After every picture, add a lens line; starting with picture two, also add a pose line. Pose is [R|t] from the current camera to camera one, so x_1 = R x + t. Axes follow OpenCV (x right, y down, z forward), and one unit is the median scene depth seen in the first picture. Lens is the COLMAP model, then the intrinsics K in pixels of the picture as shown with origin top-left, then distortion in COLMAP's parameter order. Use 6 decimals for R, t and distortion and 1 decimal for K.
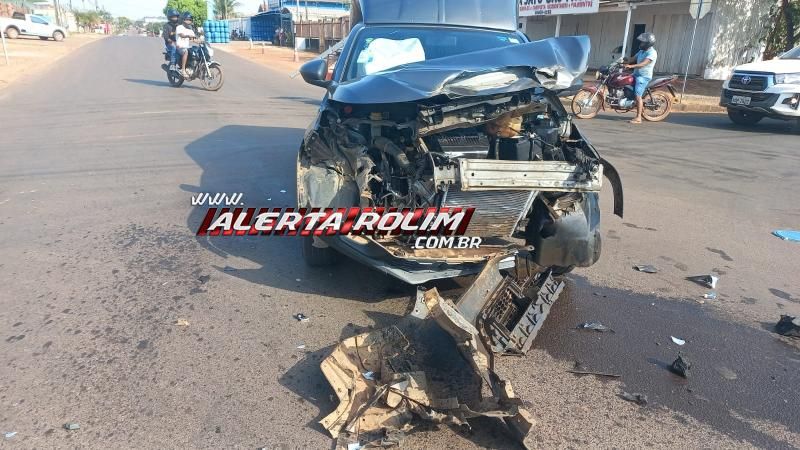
lens RADIAL K [[568.1, 0, 402.1], [0, 568.1, 227.6], [0, 0, 1]] dist [0.053130, -0.039833]
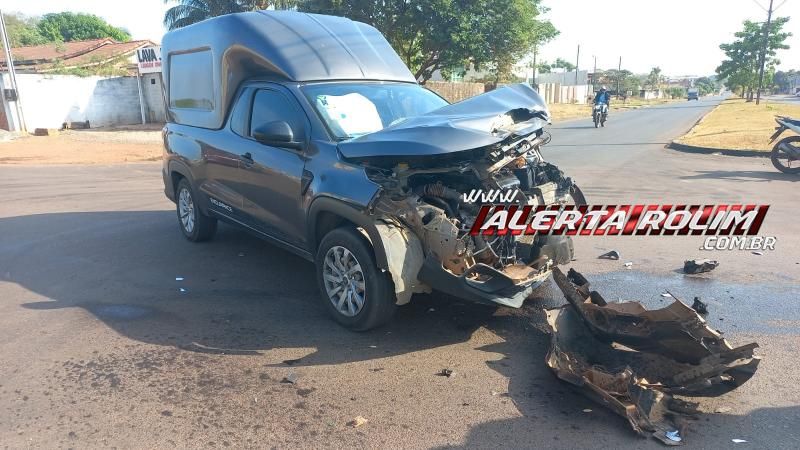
lens RADIAL K [[568.1, 0, 395.6], [0, 568.1, 227.6], [0, 0, 1]] dist [0.053130, -0.039833]
pose [[0.791322, -0.192256, 0.580385, -0.666393], [0.240103, 0.970730, -0.005807, -0.085692], [-0.562281, 0.143948, 0.814321, 0.186896]]
